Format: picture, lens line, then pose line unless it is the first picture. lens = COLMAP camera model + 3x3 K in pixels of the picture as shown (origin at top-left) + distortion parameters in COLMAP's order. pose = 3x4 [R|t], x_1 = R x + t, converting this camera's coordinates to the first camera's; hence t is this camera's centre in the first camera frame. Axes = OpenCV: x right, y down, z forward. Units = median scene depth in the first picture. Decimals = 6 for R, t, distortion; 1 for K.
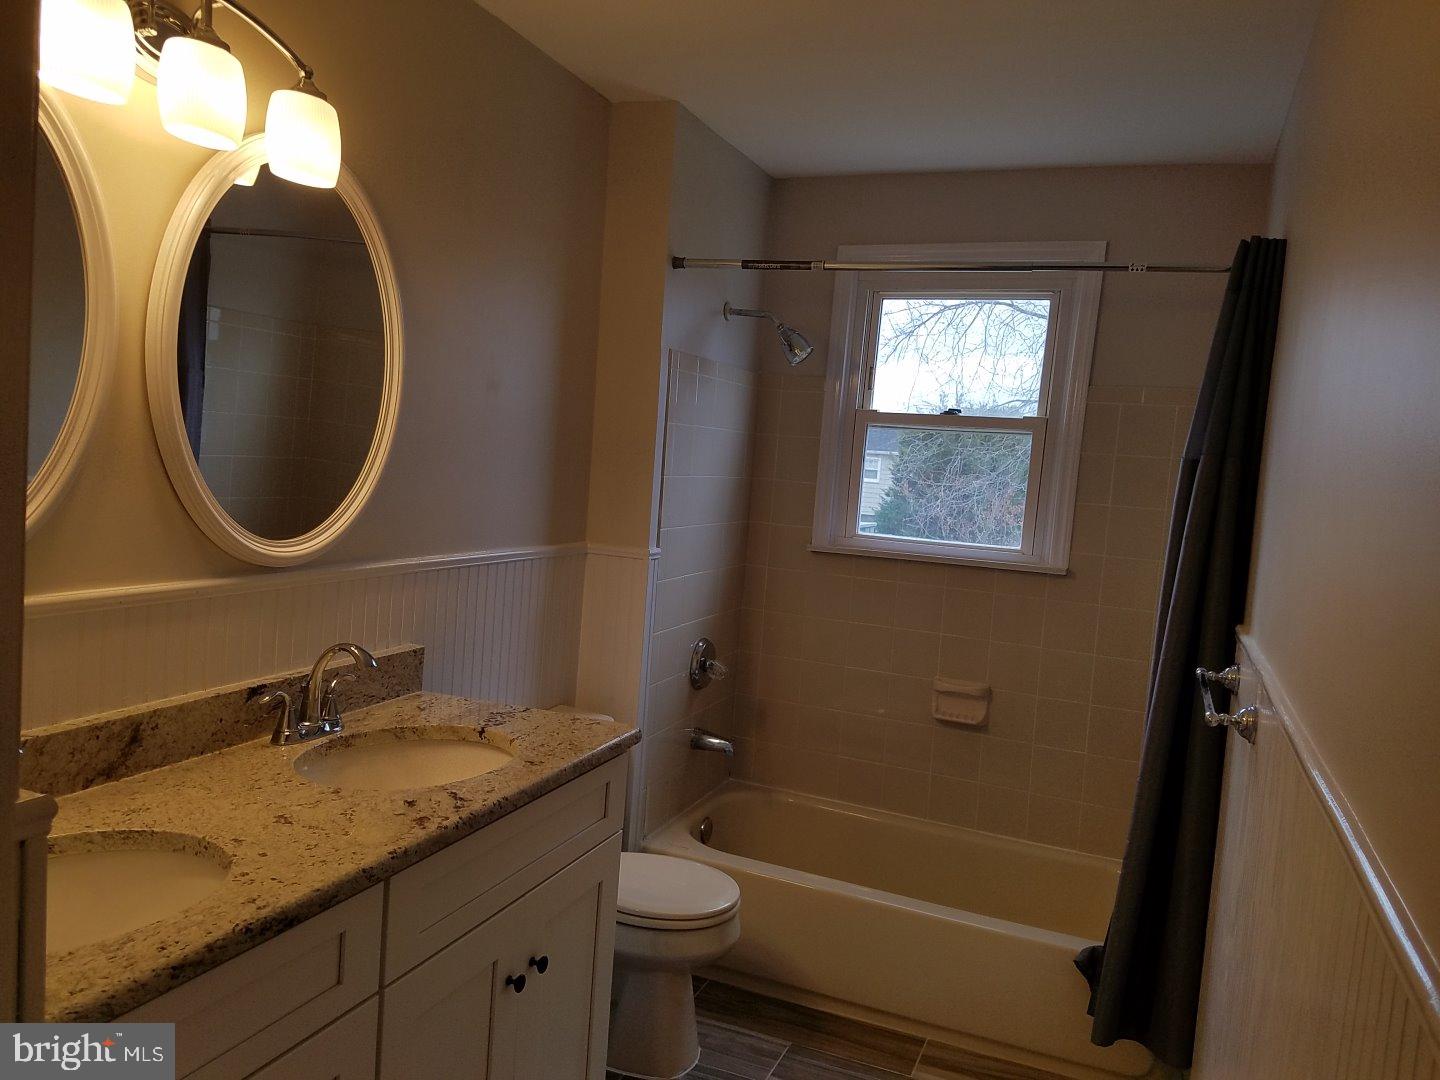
lens RADIAL K [[1102.5, 0, 713.4], [0, 1102.5, 566.2], [0, 0, 1]] dist [0.255340, -0.494885]
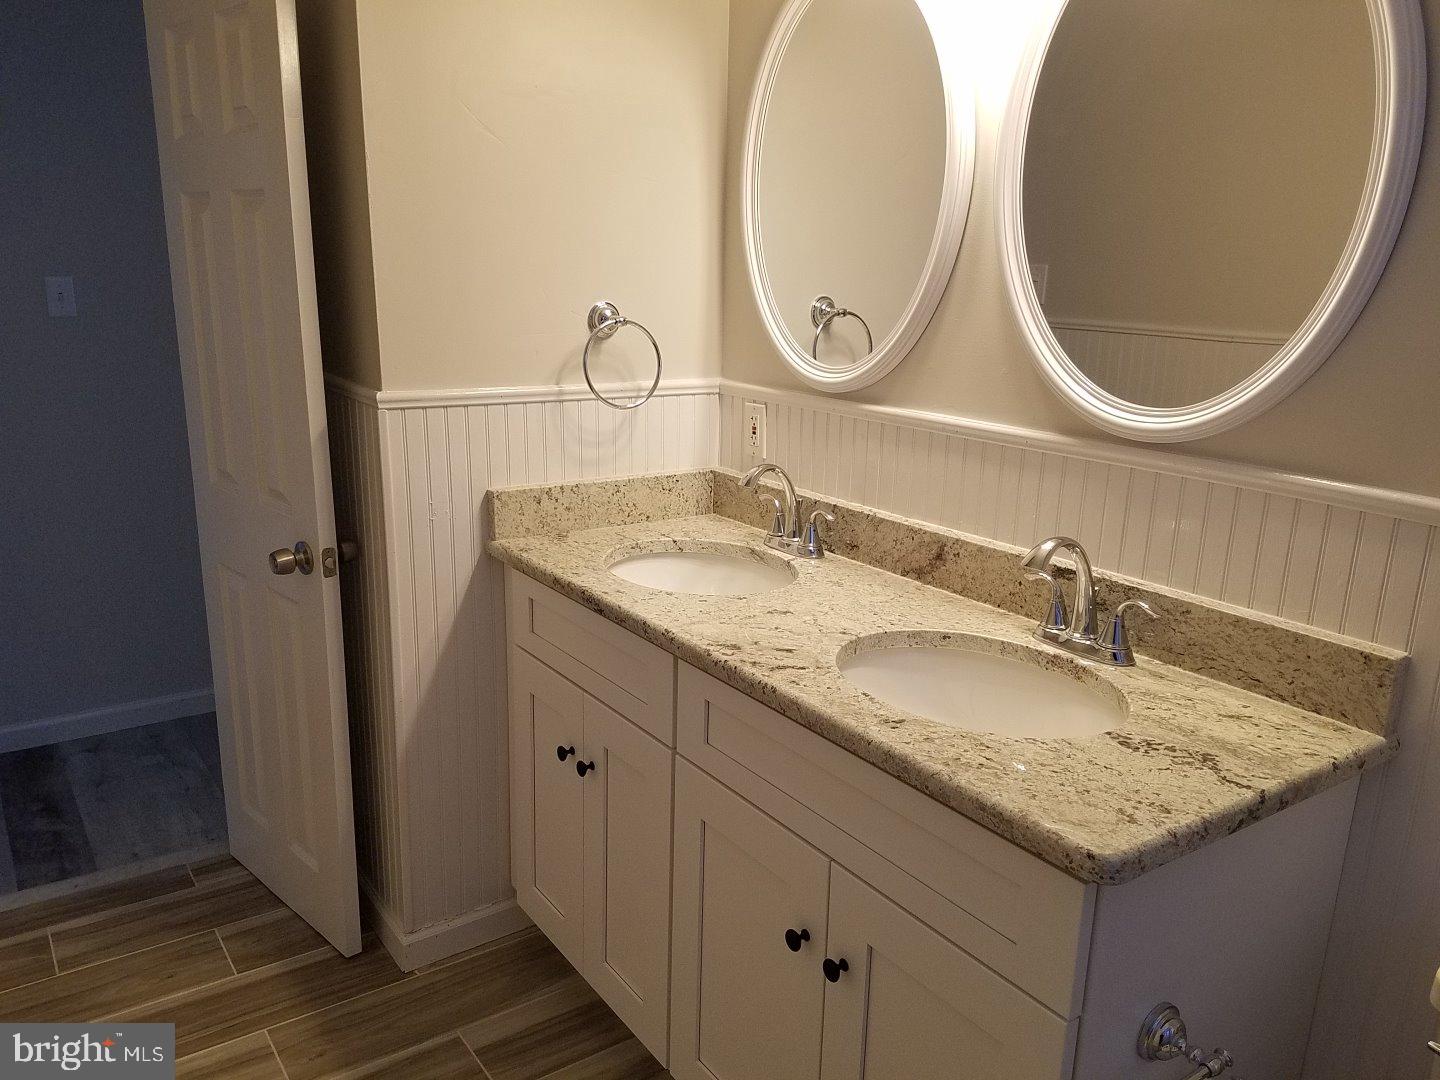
lens RADIAL K [[1102.5, 0, 713.4], [0, 1102.5, 566.2], [0, 0, 1]] dist [0.255340, -0.494885]
pose [[-0.547811, 0.143935, -0.824127, 0.528196], [-0.148954, 0.952568, 0.265380, -0.098053], [0.823235, 0.268135, -0.500388, 1.397852]]
